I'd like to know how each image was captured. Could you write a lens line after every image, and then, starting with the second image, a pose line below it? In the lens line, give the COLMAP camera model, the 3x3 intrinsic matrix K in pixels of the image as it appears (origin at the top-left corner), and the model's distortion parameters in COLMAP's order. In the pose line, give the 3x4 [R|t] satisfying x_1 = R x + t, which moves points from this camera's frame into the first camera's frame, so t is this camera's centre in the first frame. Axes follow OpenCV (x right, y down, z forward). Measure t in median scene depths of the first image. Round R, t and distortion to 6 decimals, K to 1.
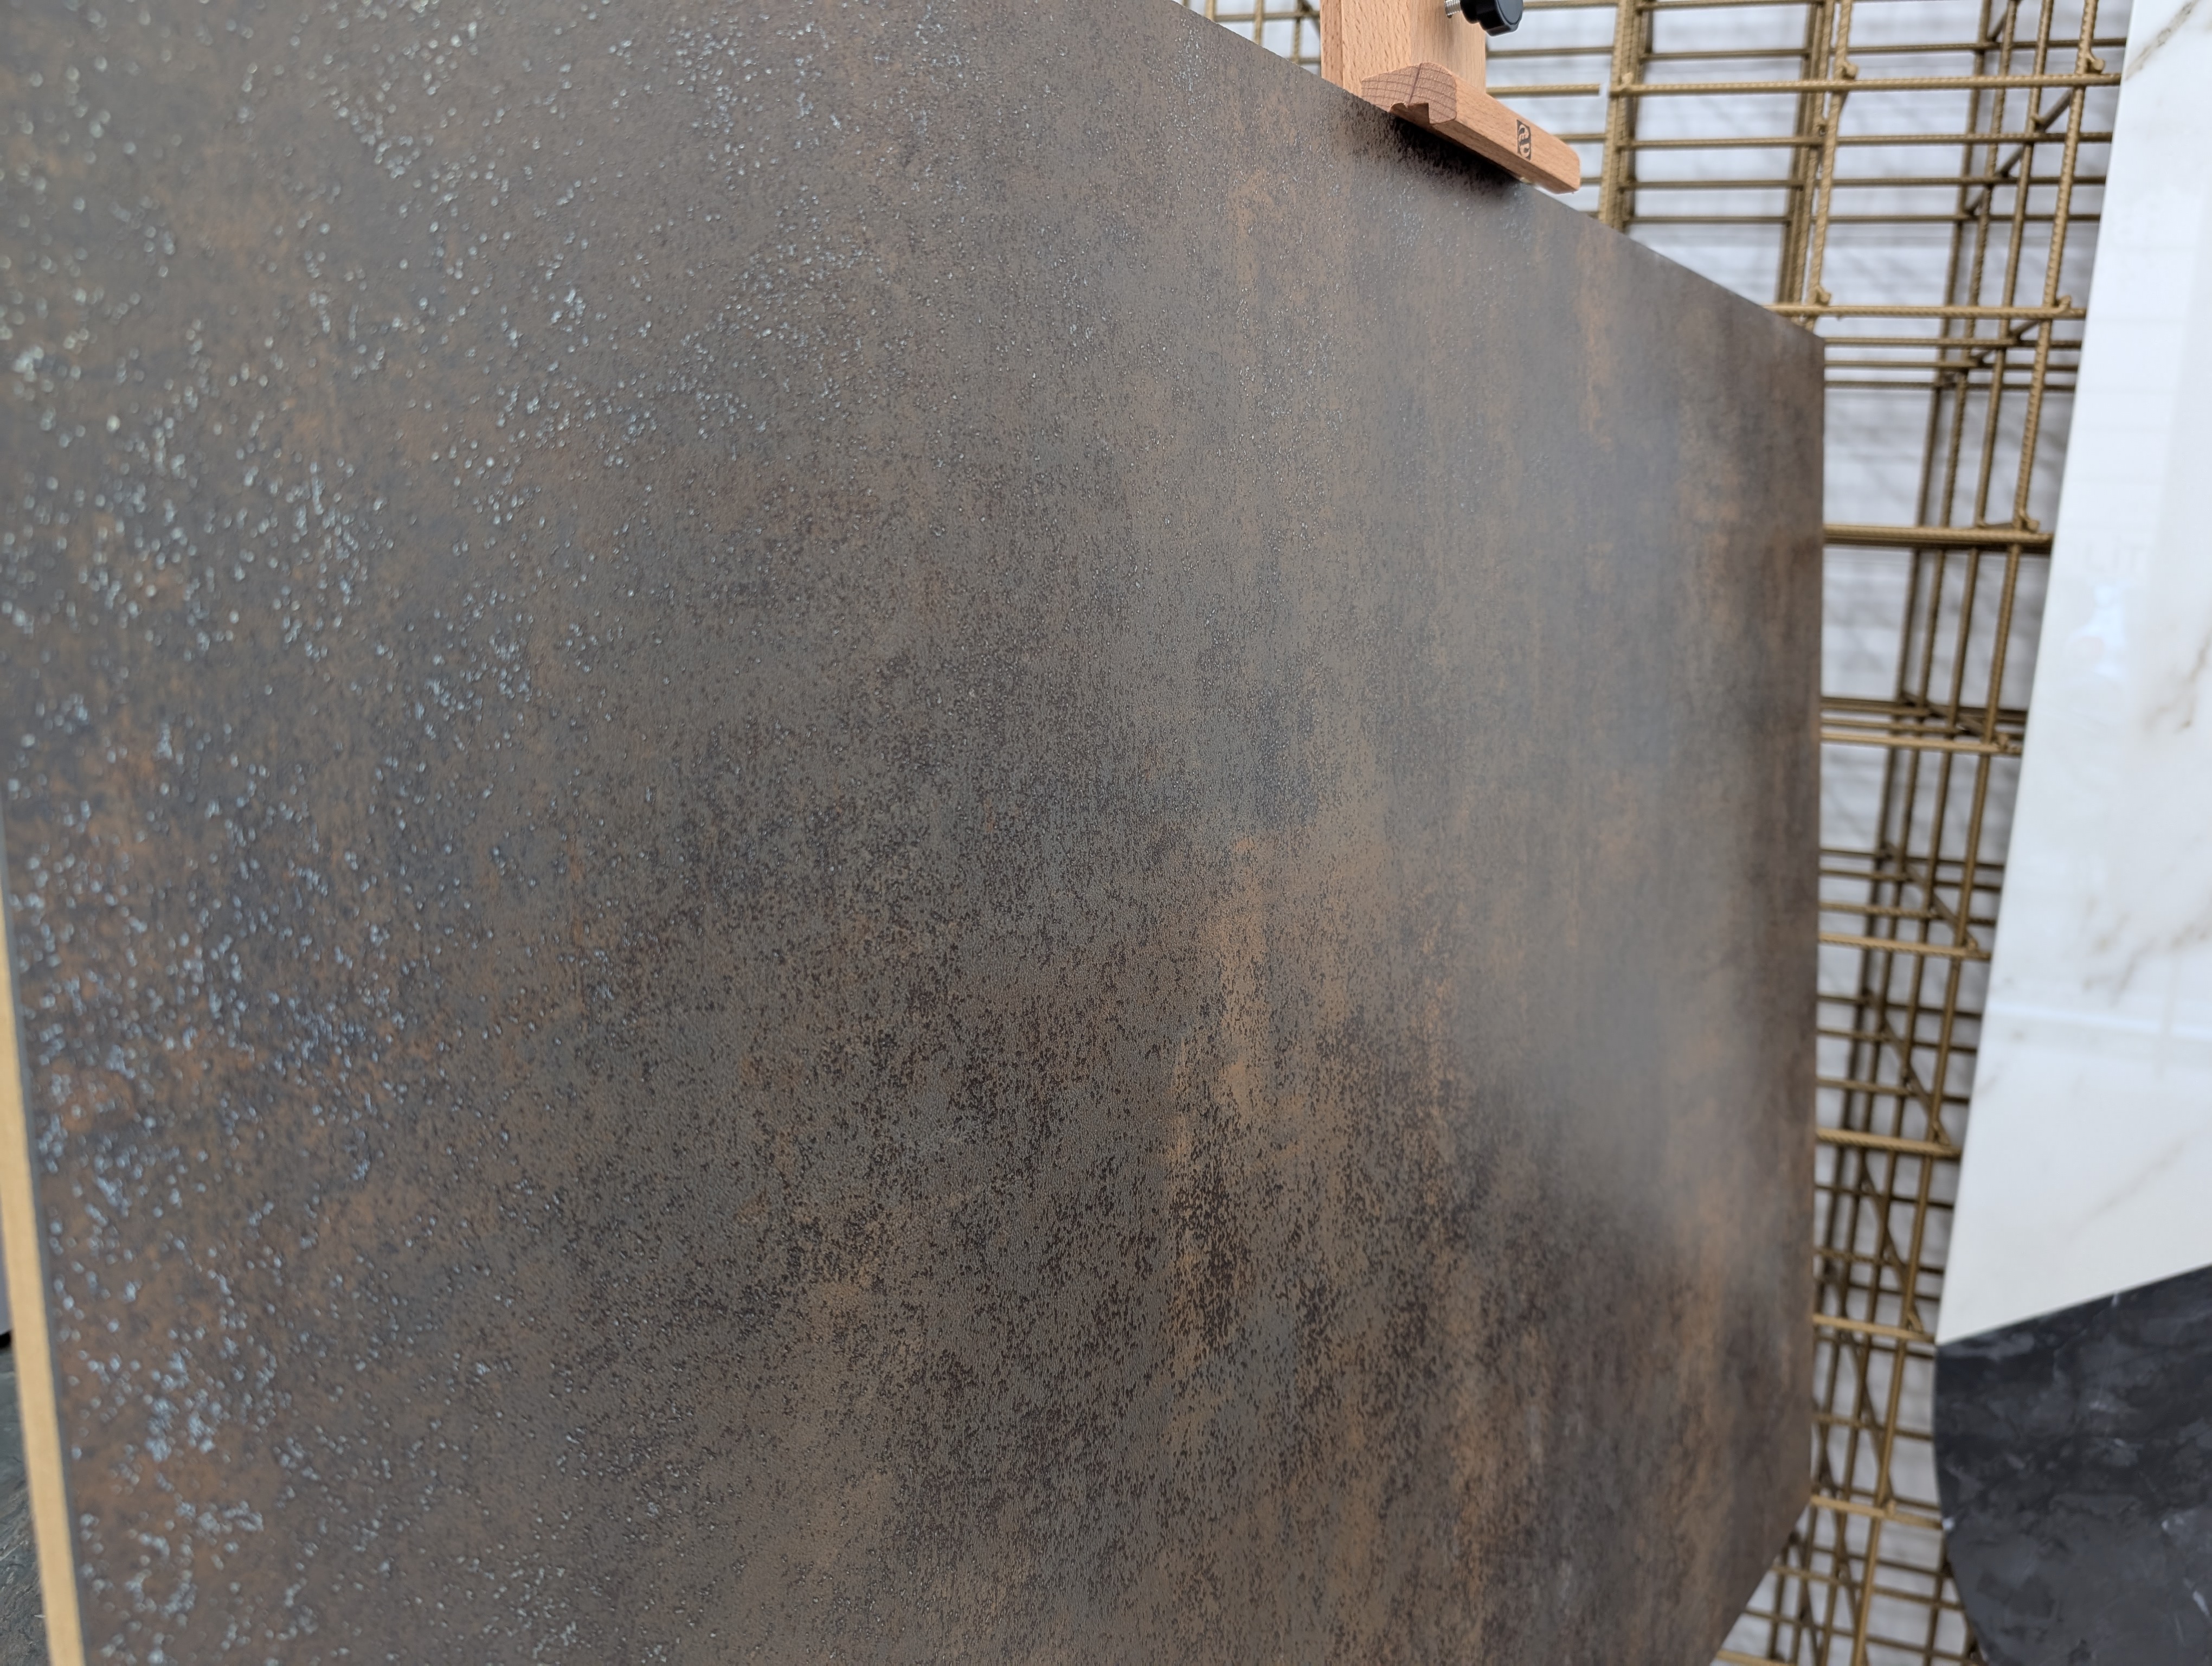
lens RADIAL K [[1588.7, 0, 1099.6], [0, 1588.7, 764.3], [0, 0, 1]] dist [0.062809, -0.174972]
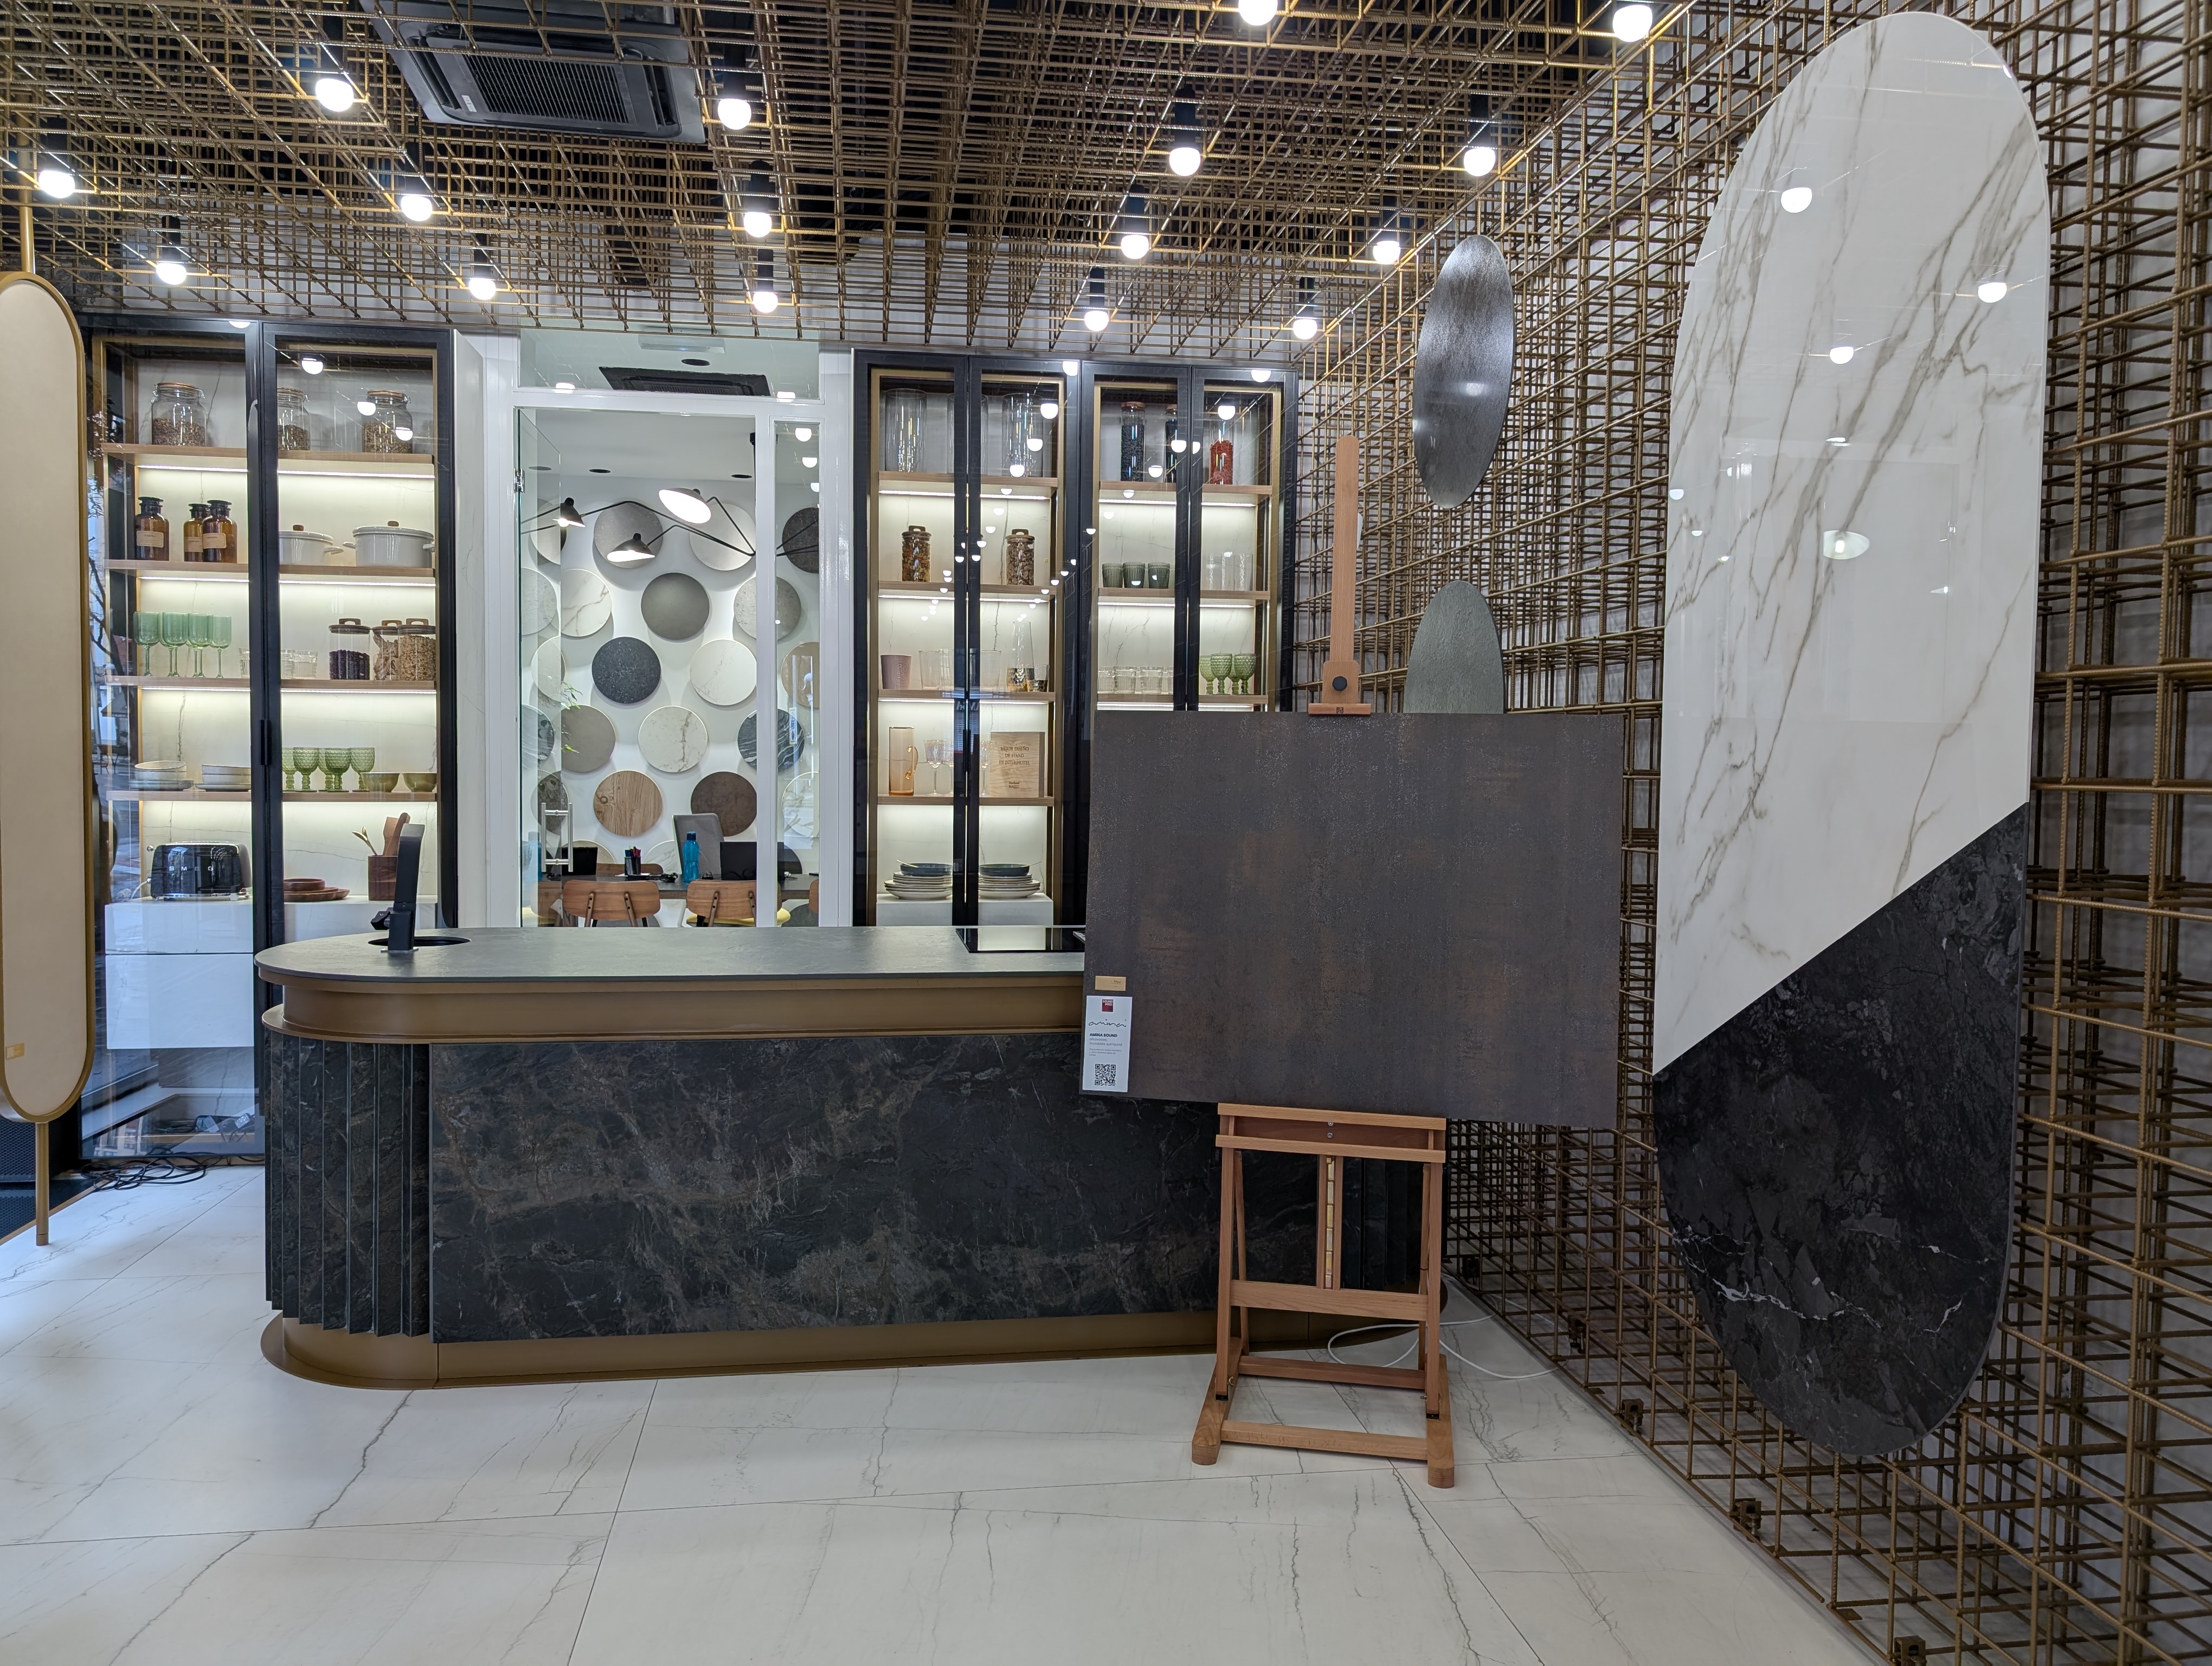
lens RADIAL K [[1588.7, 0, 1099.6], [0, 1588.7, 764.3], [0, 0, 1]] dist [0.062809, -0.174972]
pose [[0.460958, -0.049566, -0.886037, 5.037165], [-0.124234, 0.985002, -0.119735, 0.571403], [0.878683, 0.165269, 0.447887, -2.246216]]
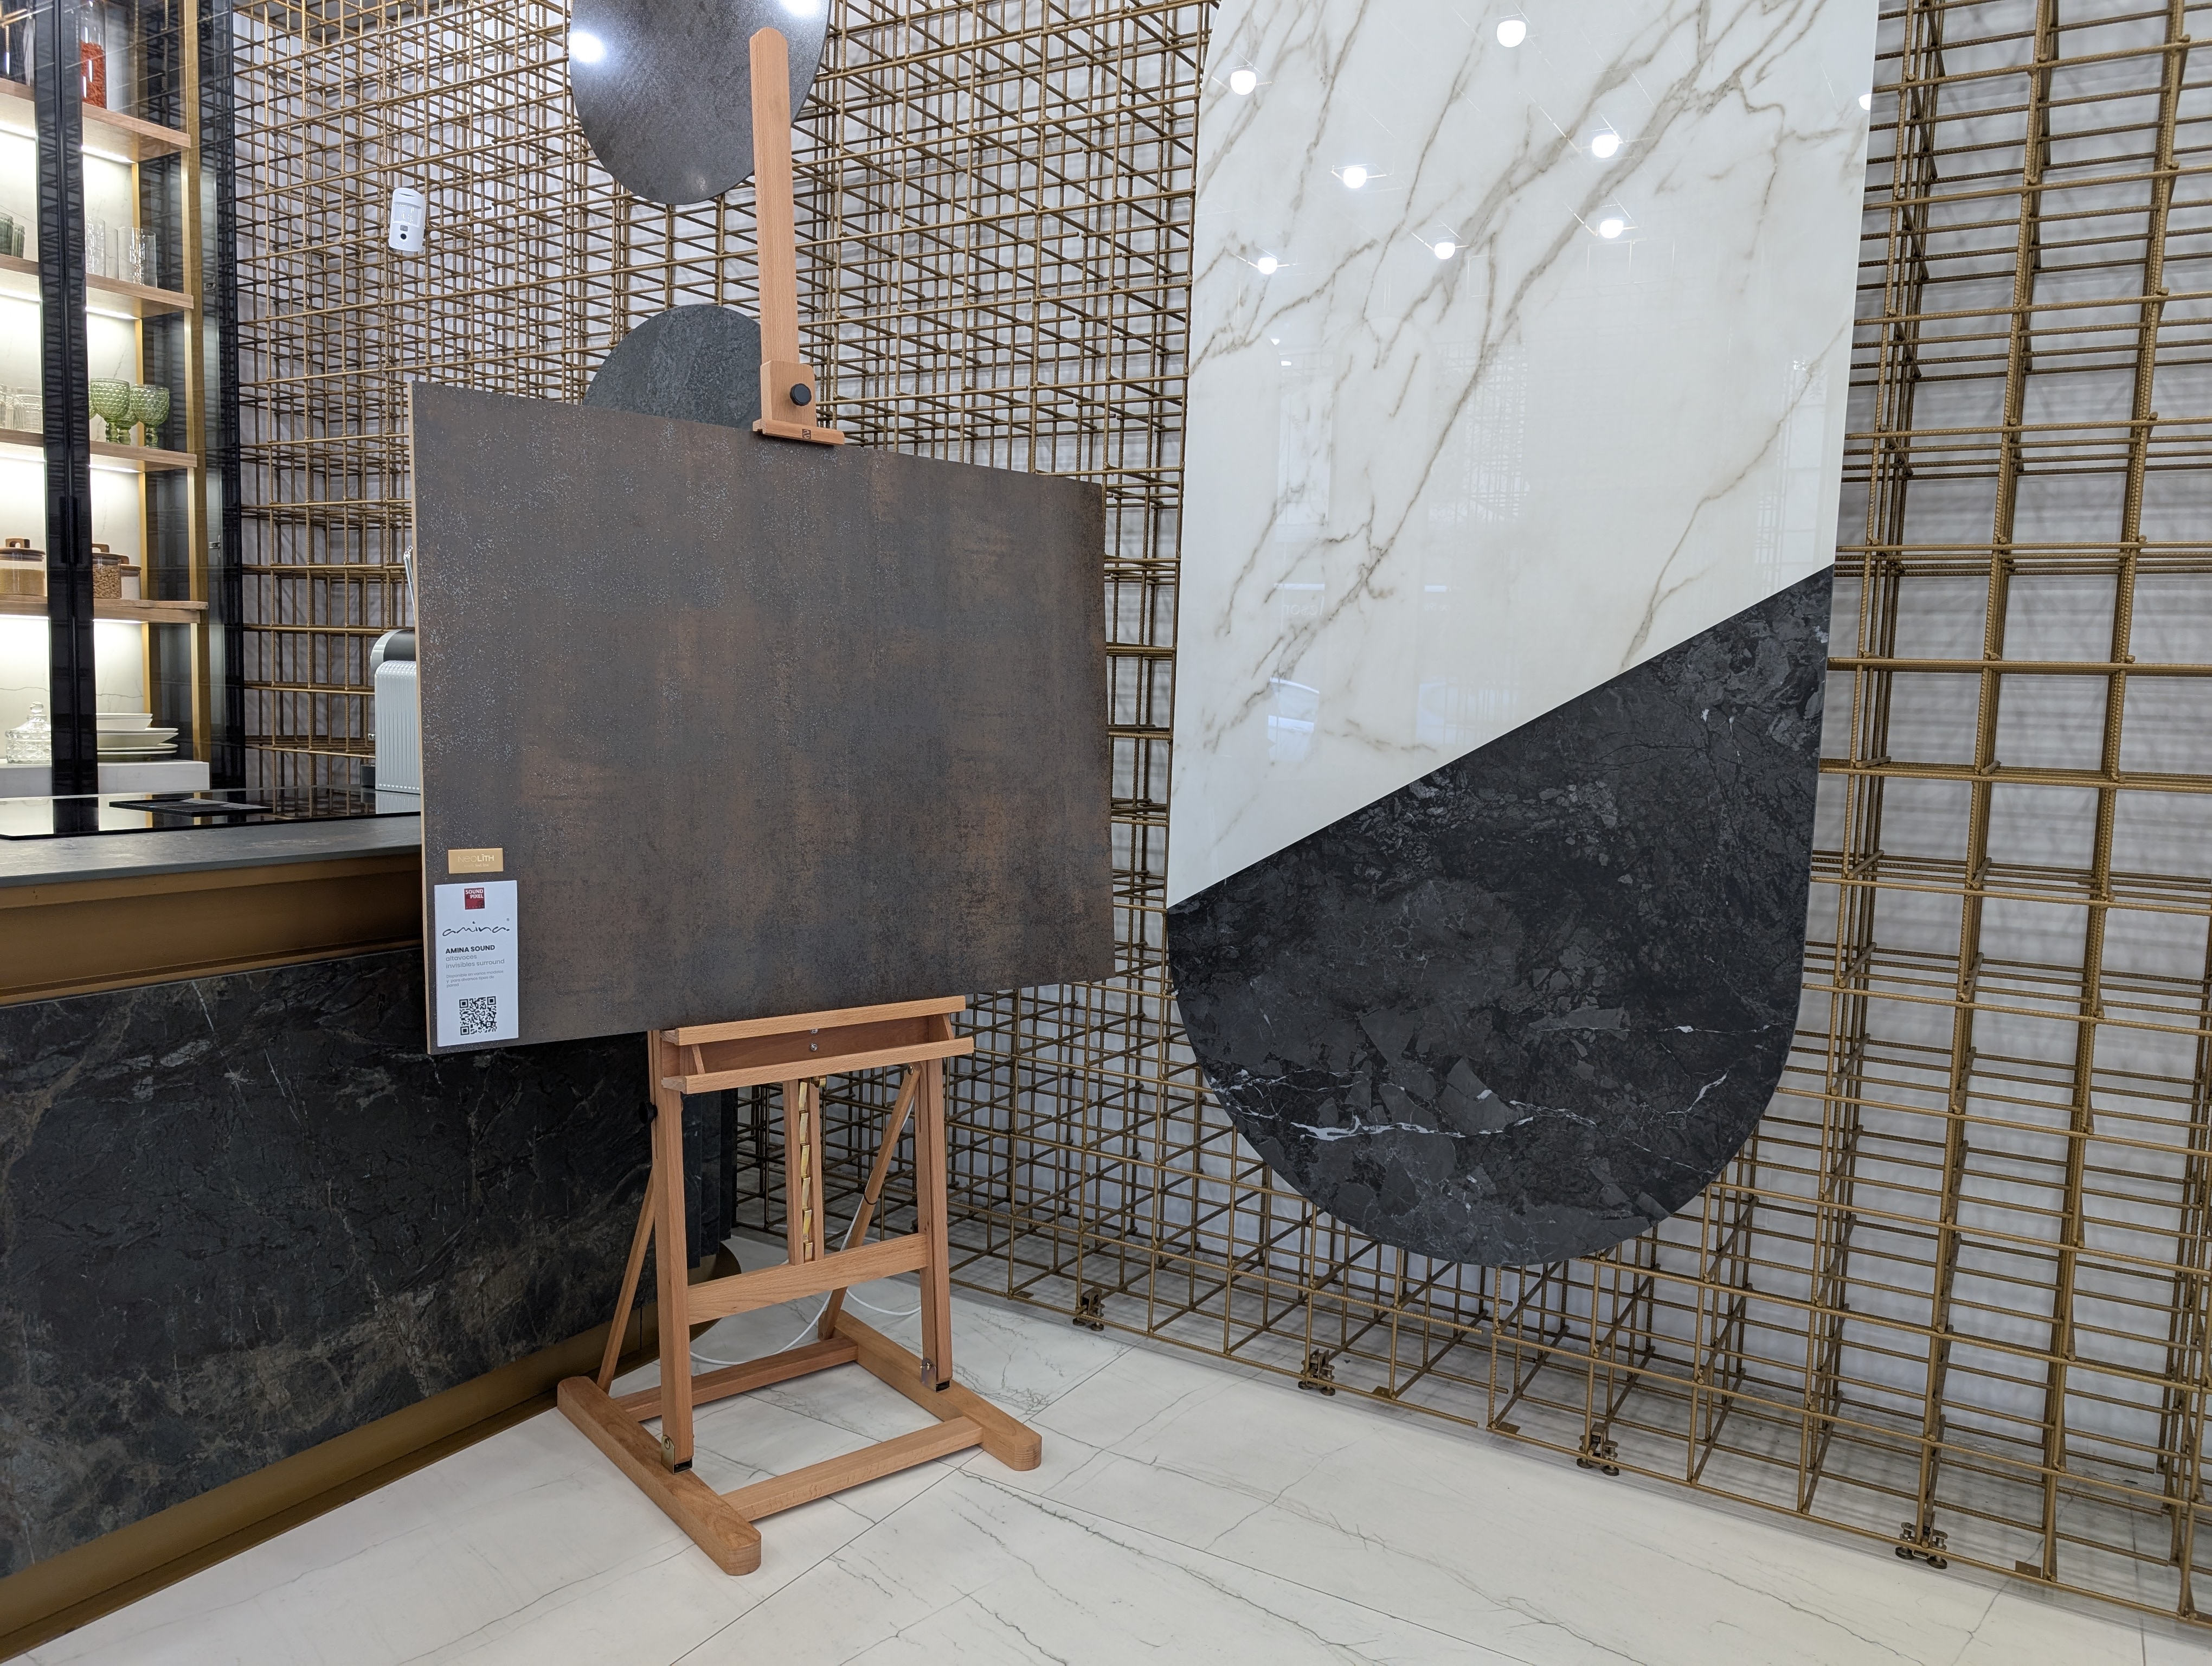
lens RADIAL K [[1555.7, 0, 1110.9], [0, 1555.7, 809.5], [0, 0, 1]] dist [0.007934, -0.018401]
pose [[0.980771, -0.011857, -0.194803, 1.785683], [-0.006095, 0.995805, -0.091301, 0.851854], [0.195068, 0.090733, 0.976584, -2.460001]]
